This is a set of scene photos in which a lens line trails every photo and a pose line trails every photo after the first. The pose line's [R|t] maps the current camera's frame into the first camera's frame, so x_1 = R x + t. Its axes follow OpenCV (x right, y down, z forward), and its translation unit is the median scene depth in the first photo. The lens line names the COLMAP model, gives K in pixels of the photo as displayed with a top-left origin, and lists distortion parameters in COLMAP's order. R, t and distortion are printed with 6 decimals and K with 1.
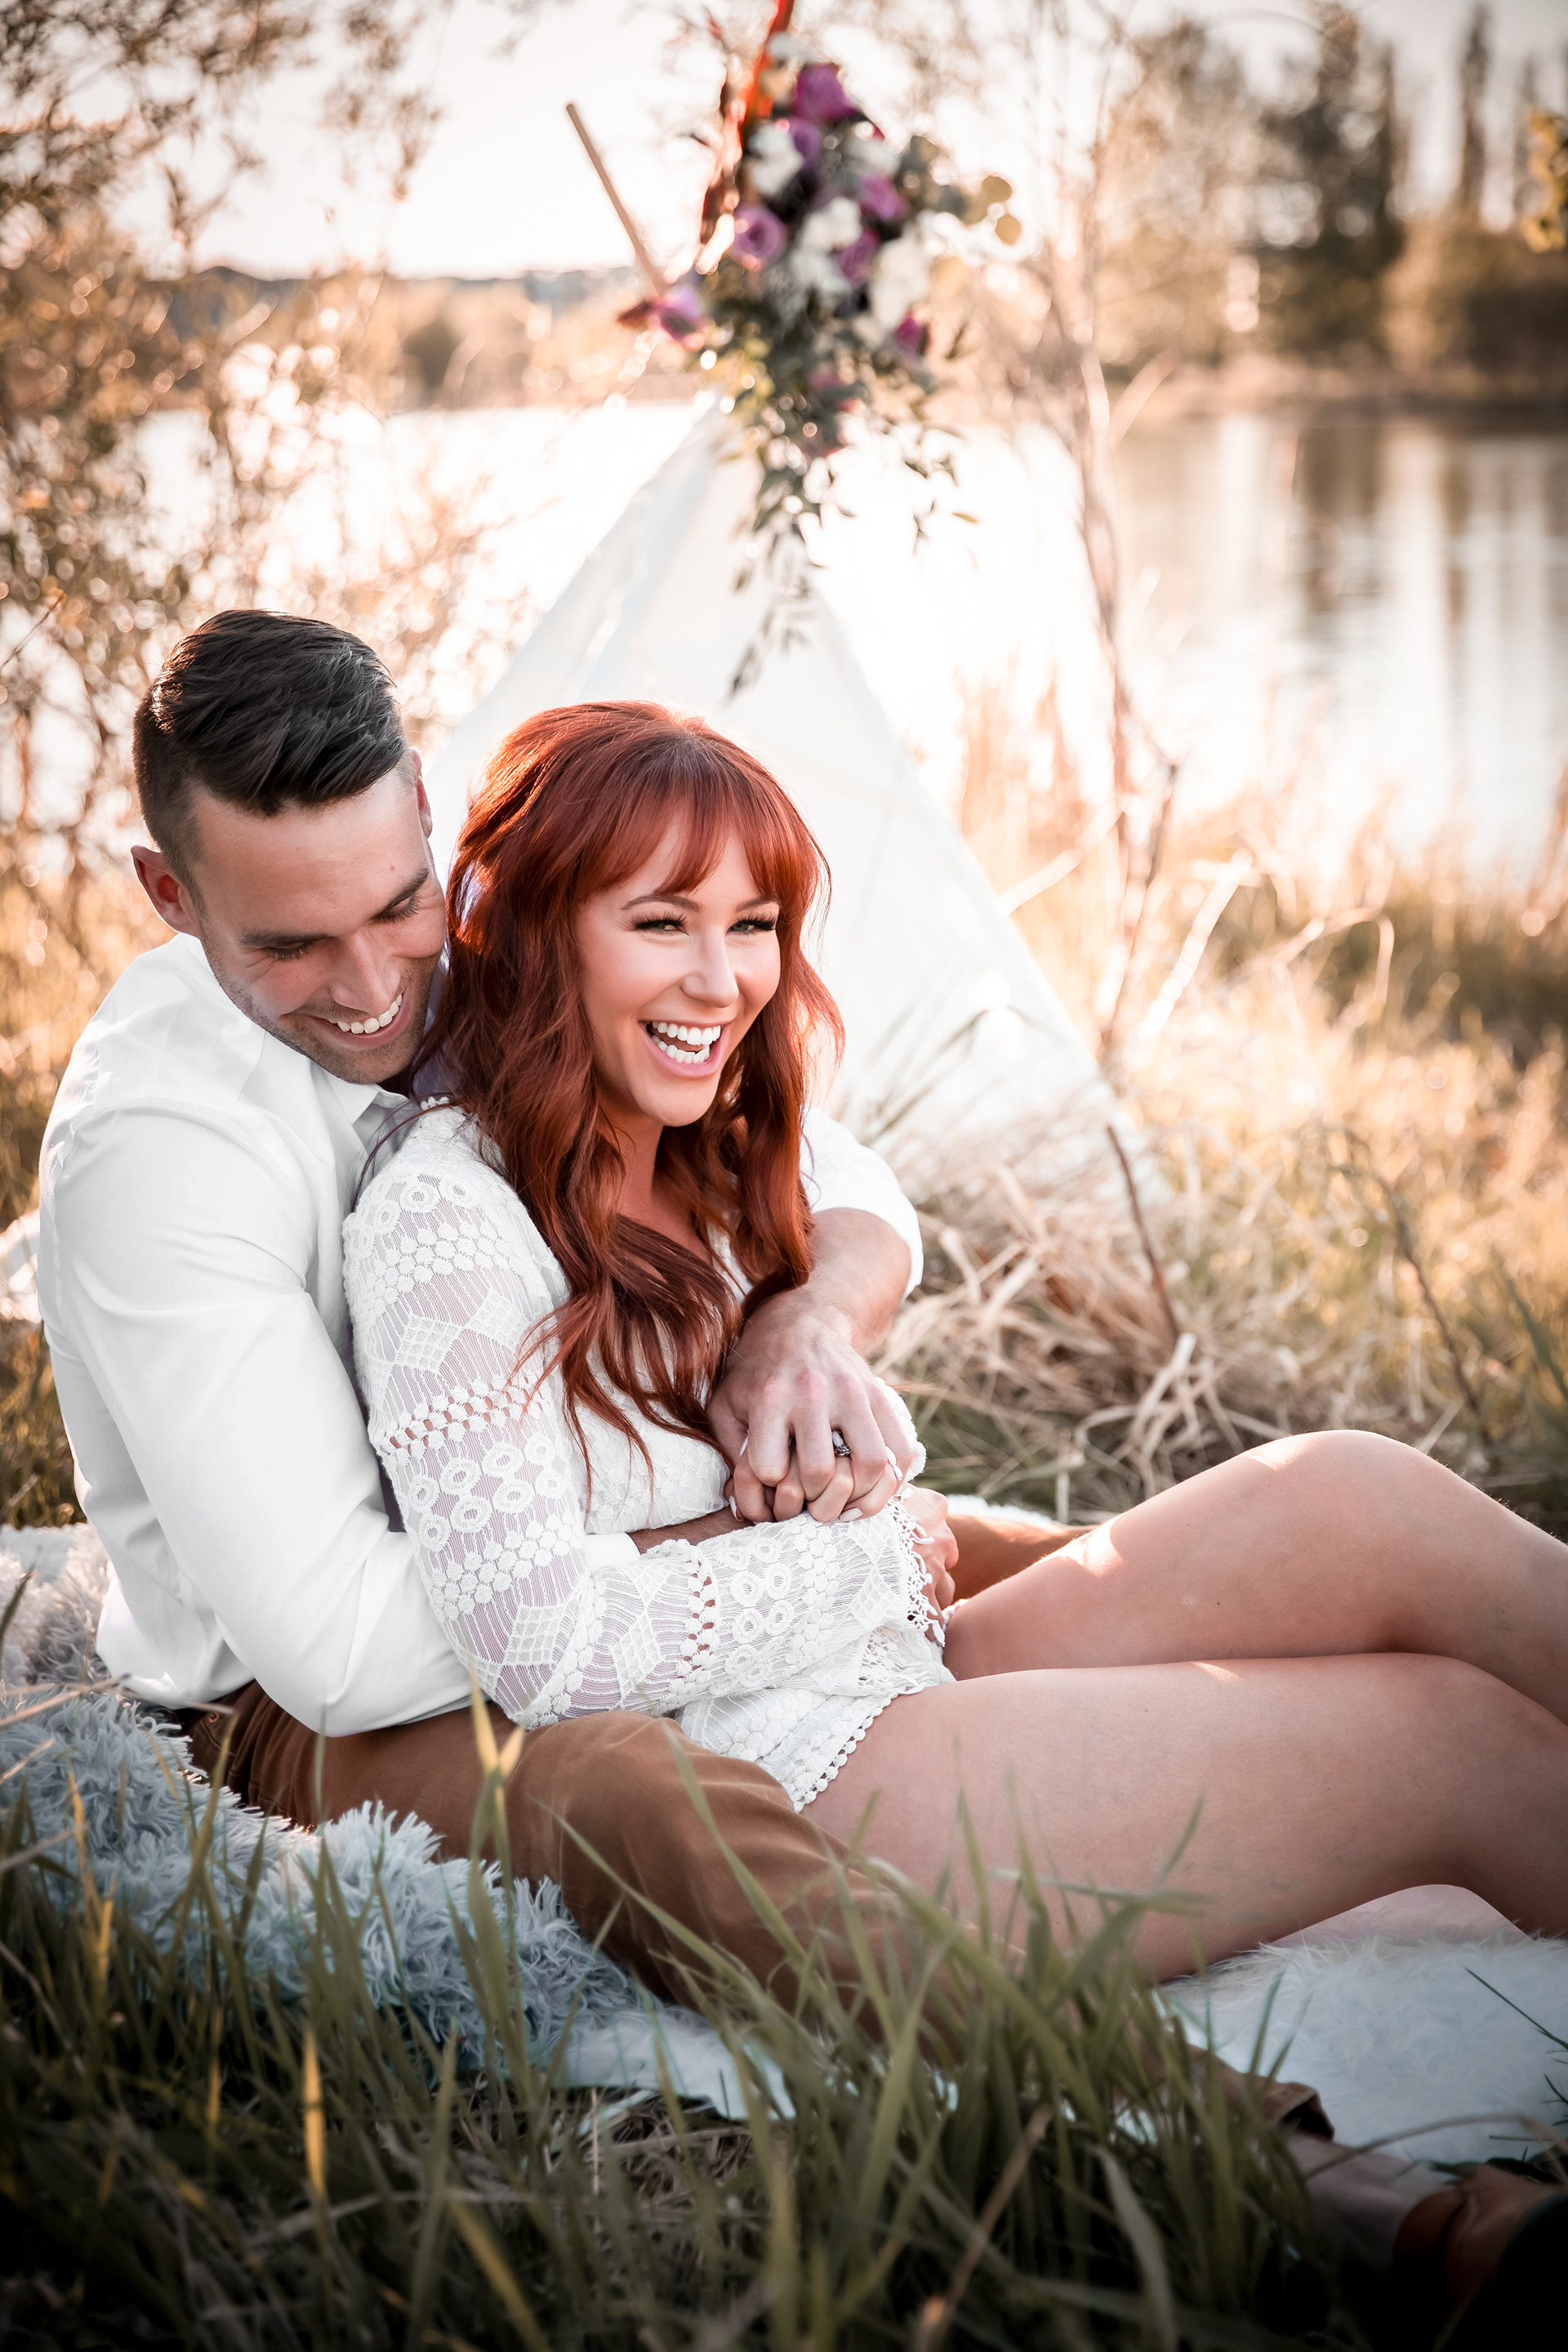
lens RADIAL K [[3704.9, 0, 784.0], [0, 3704.9, 1176.0], [0, 0, 1]] dist [0.109782, -0.077996]
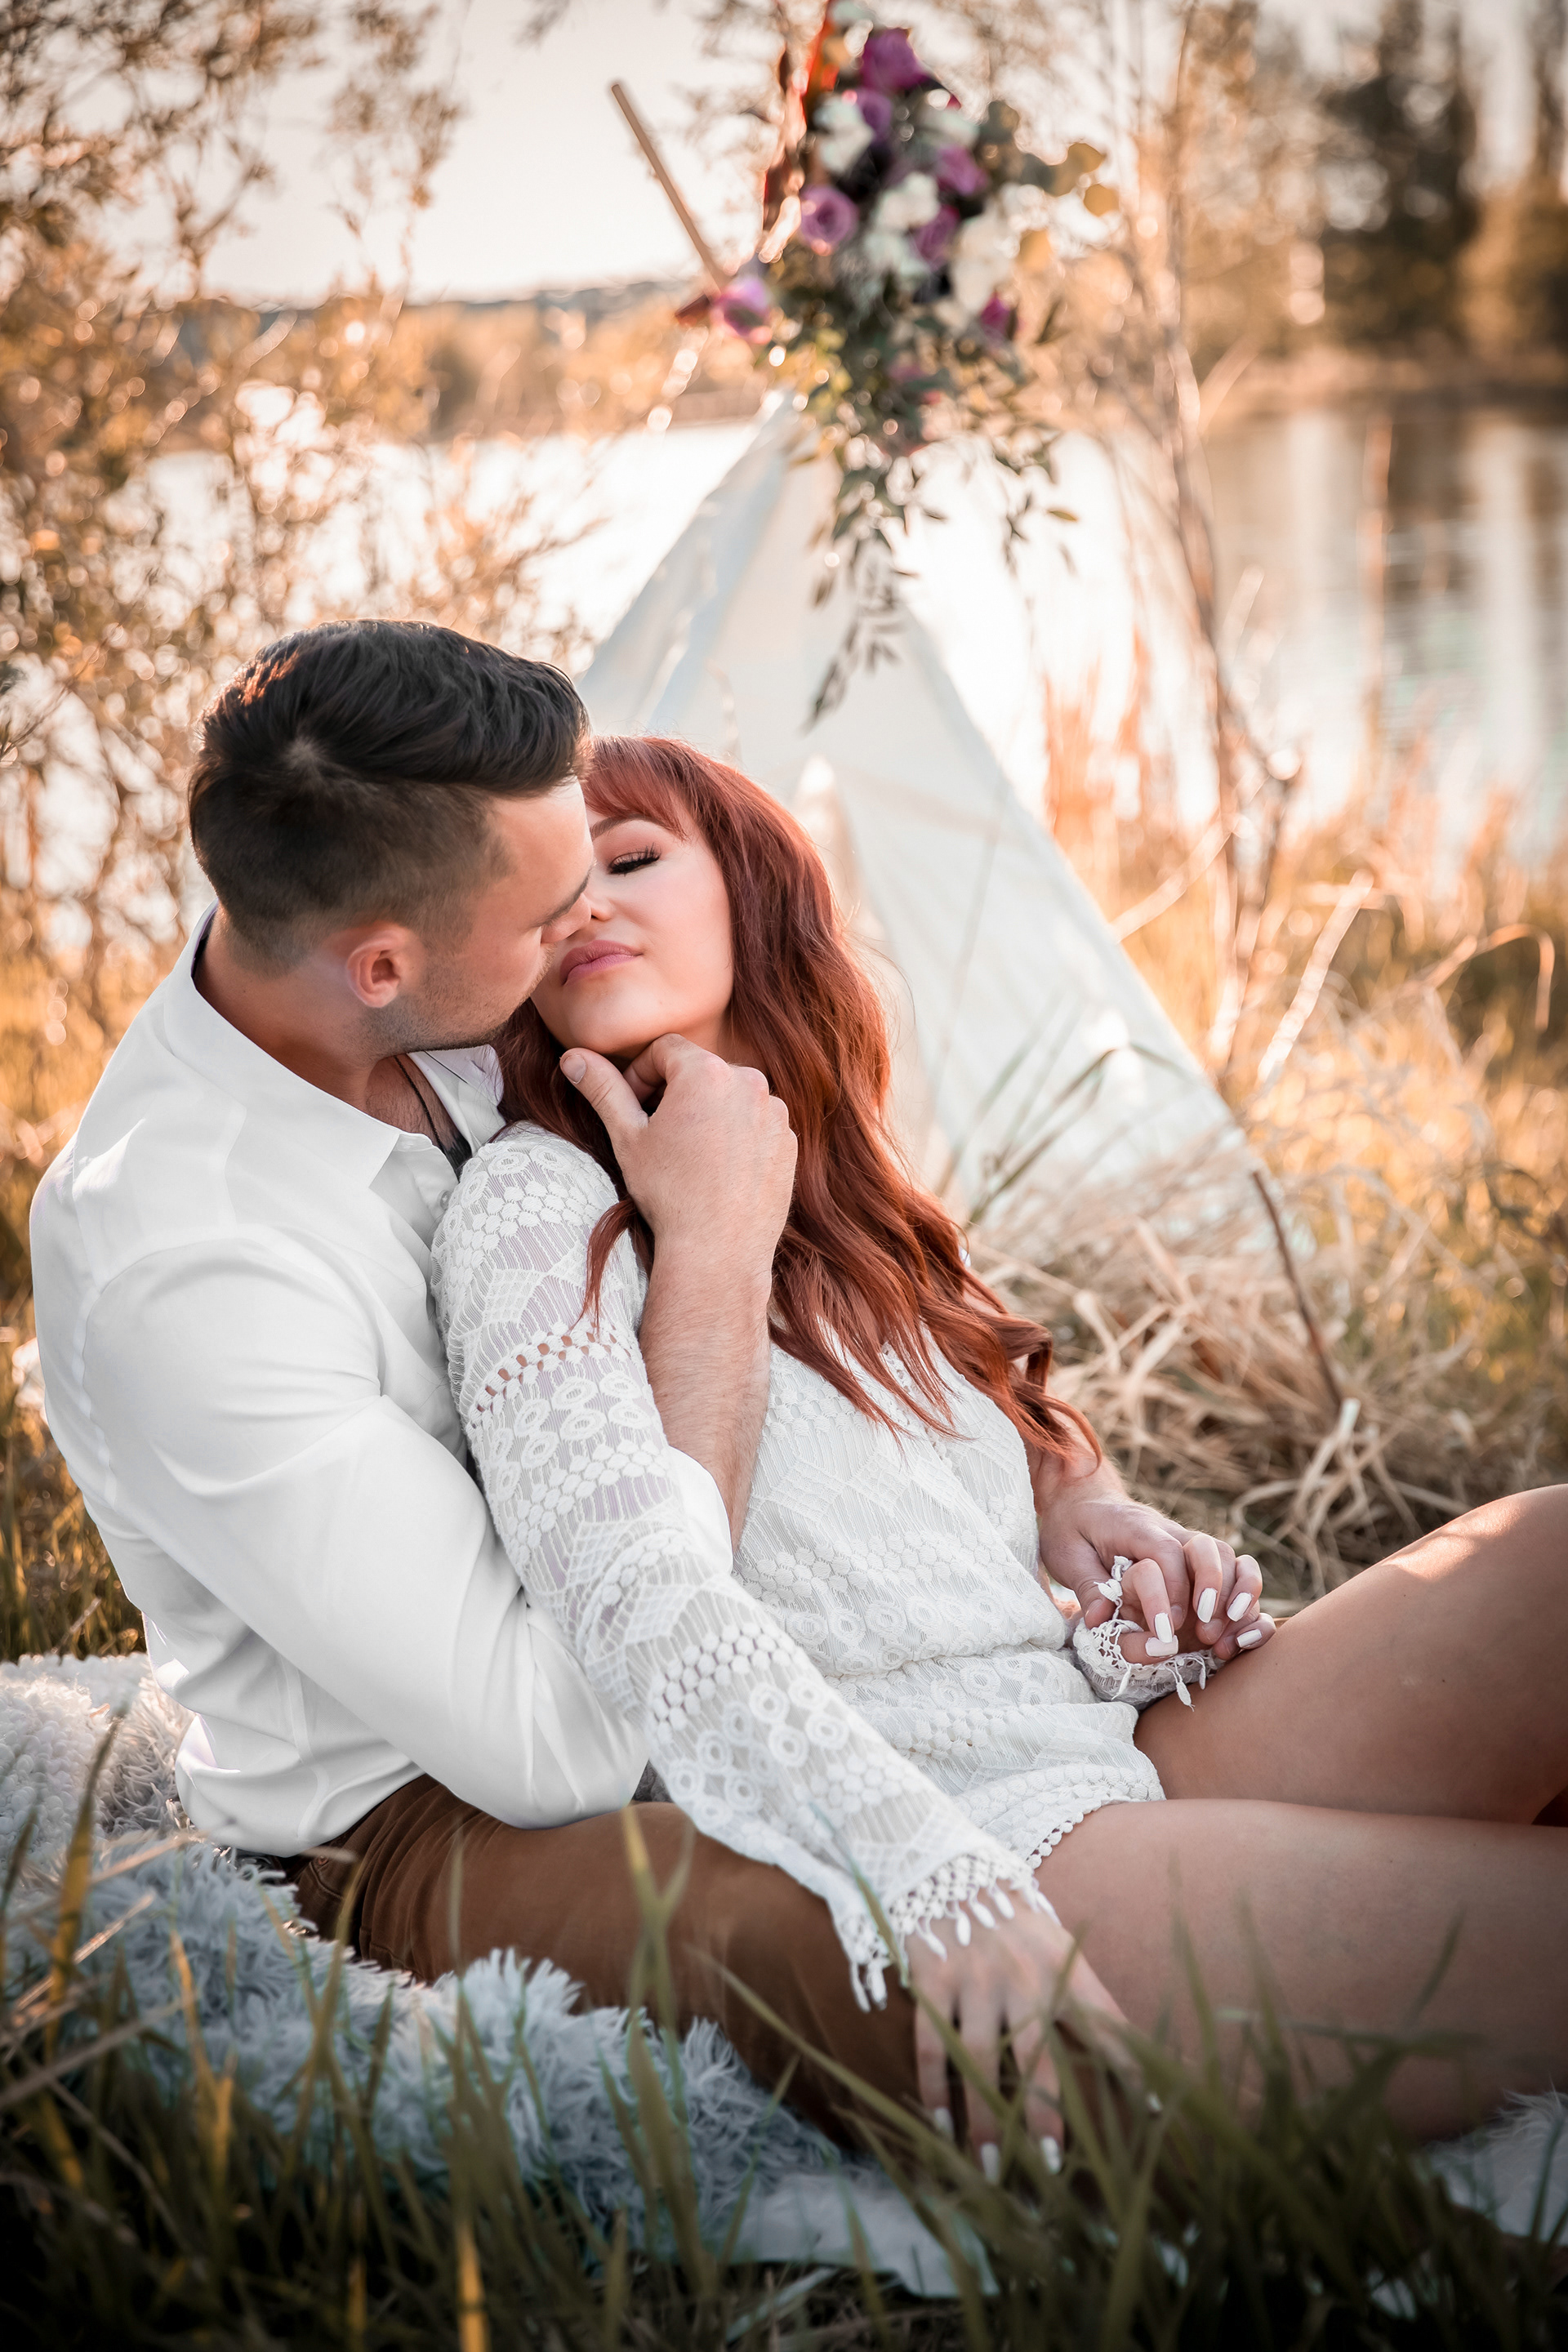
lens RADIAL K [[3983.5, 0, 784.0], [0, 3983.5, 1176.0], [0, 0, 1]] dist [0.078510, 0.314967]
pose [[0.999222, -0.036396, -0.015189, -0.011103], [0.036116, 0.999180, -0.018297, 0.000976], [0.015842, 0.017734, 0.999717, 0.019038]]
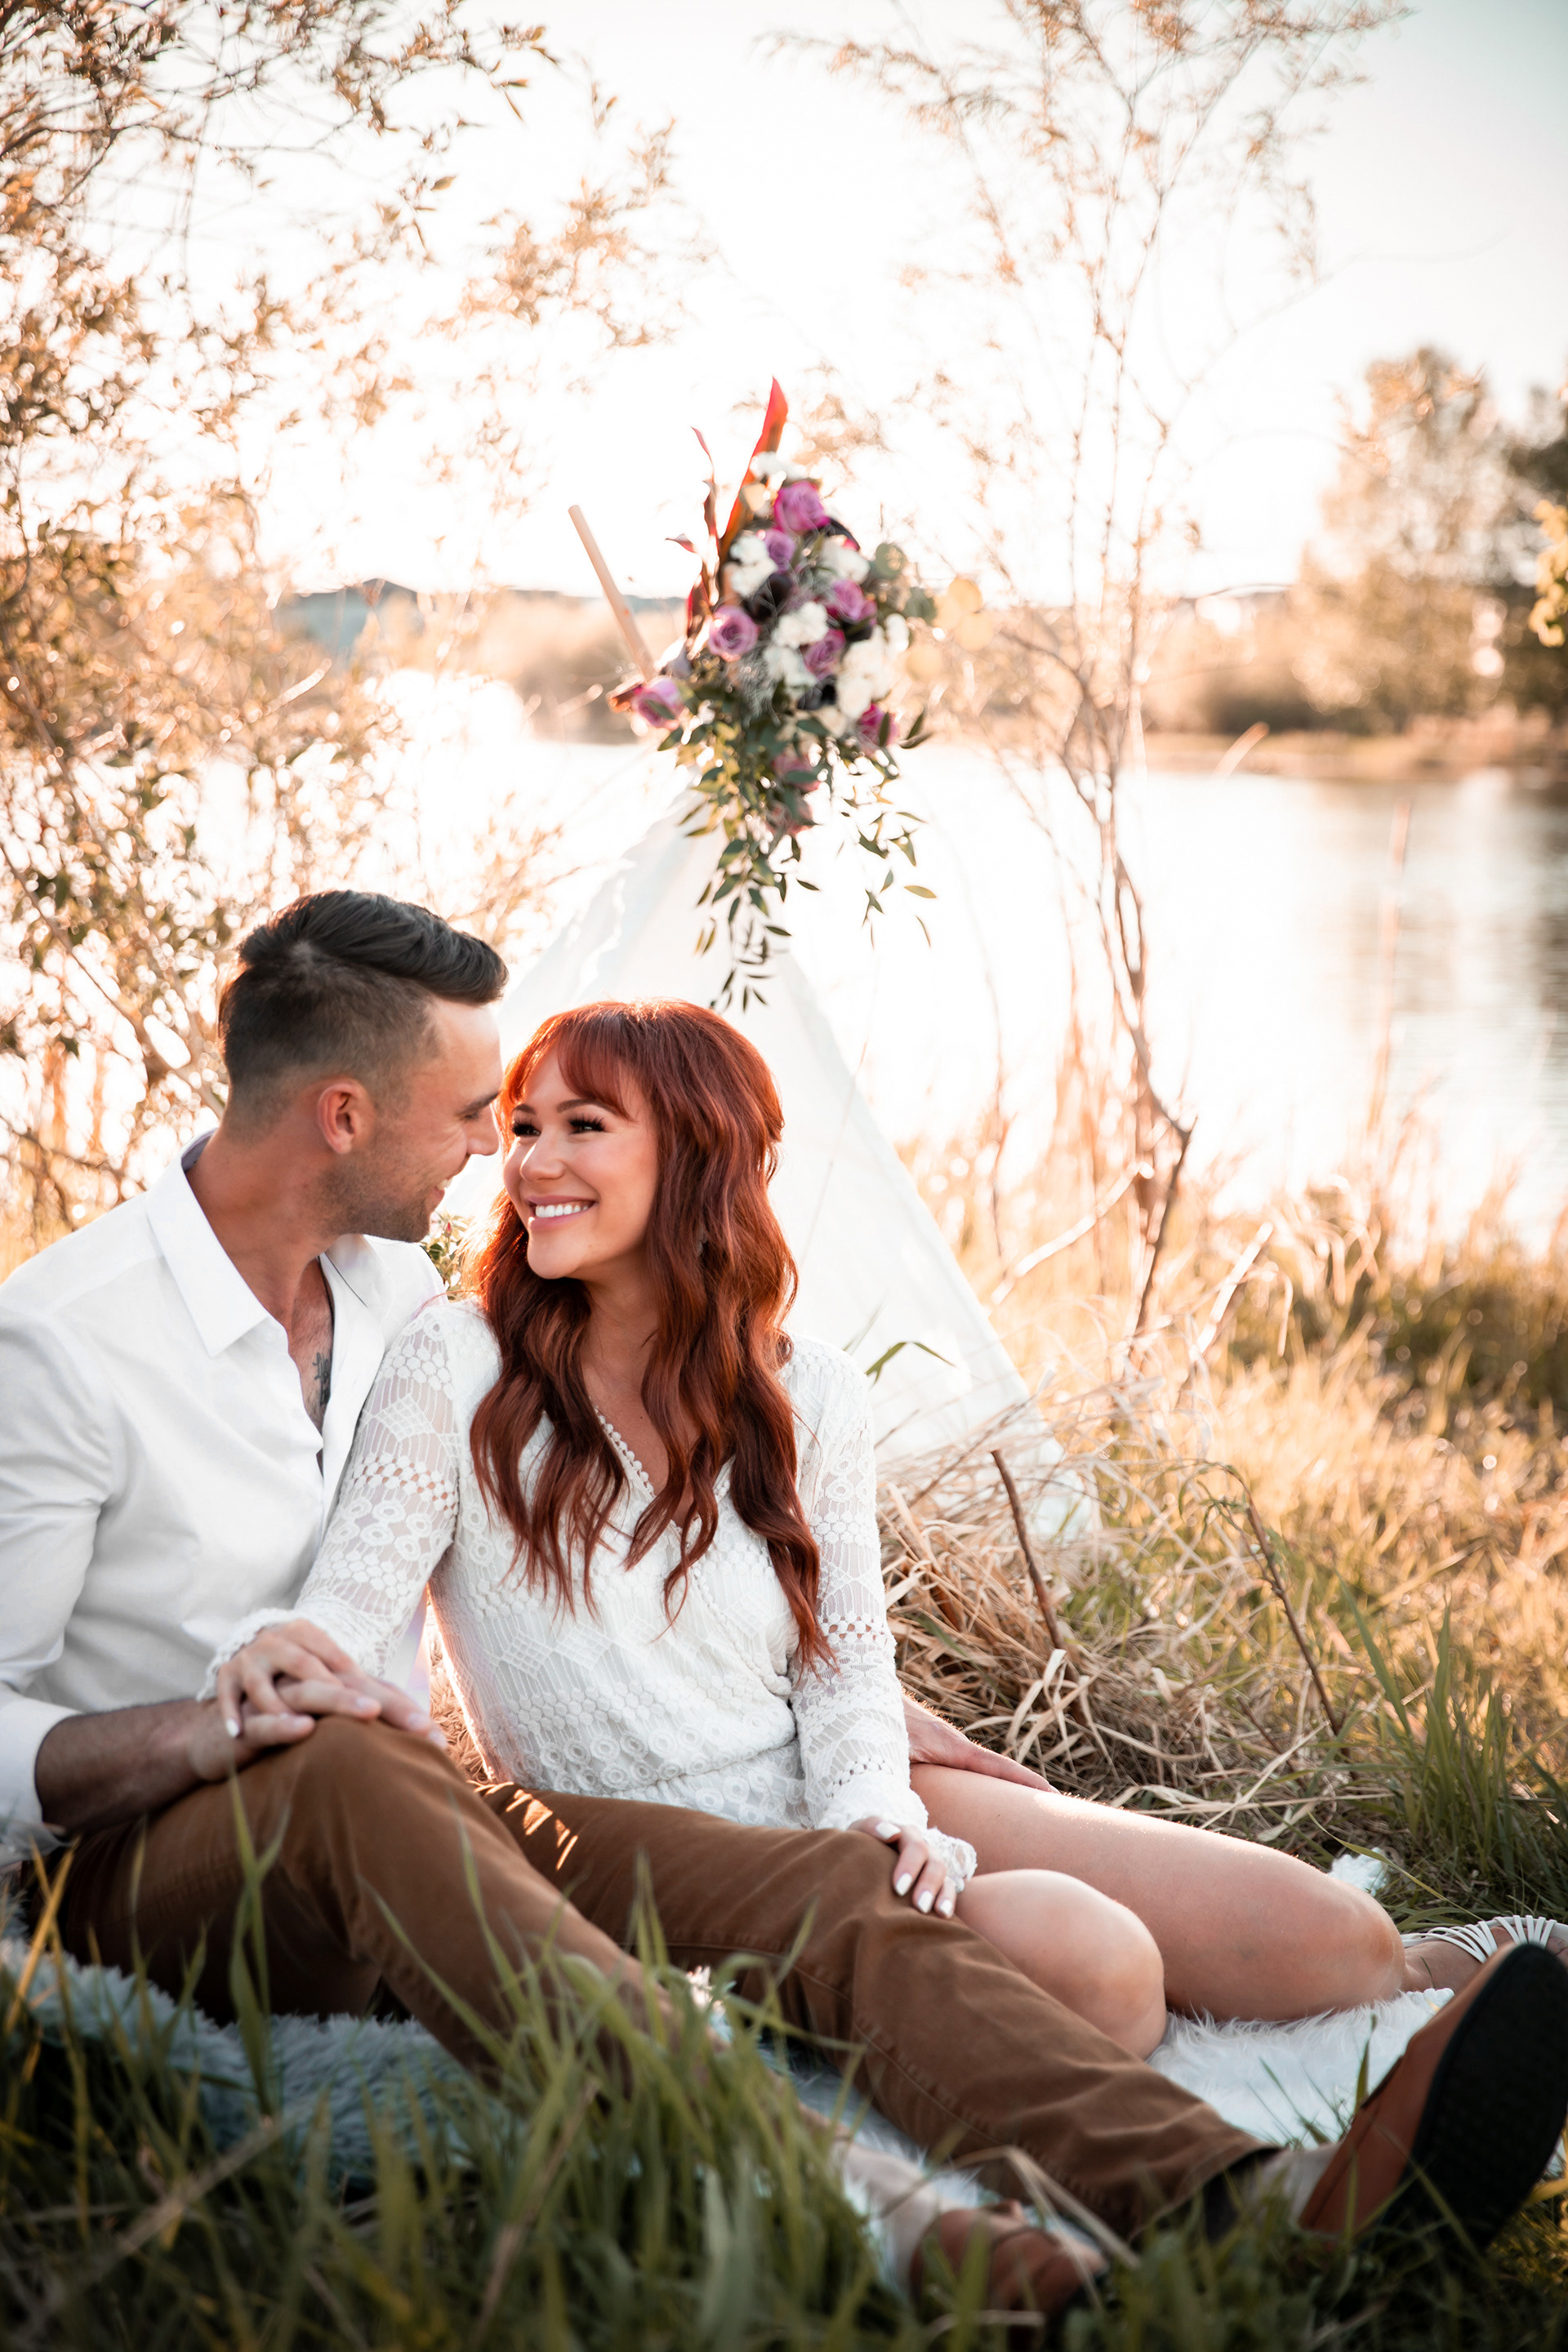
lens RADIAL K [[4121.9, 0, 784.0], [0, 4121.9, 1176.0], [0, 0, 1]] dist [0.036147, 0.004150]
pose [[0.998229, 0.034355, -0.048560, 0.070848], [-0.038947, 0.994521, -0.097009, 0.022125], [0.044961, 0.098729, 0.994098, -0.180652]]
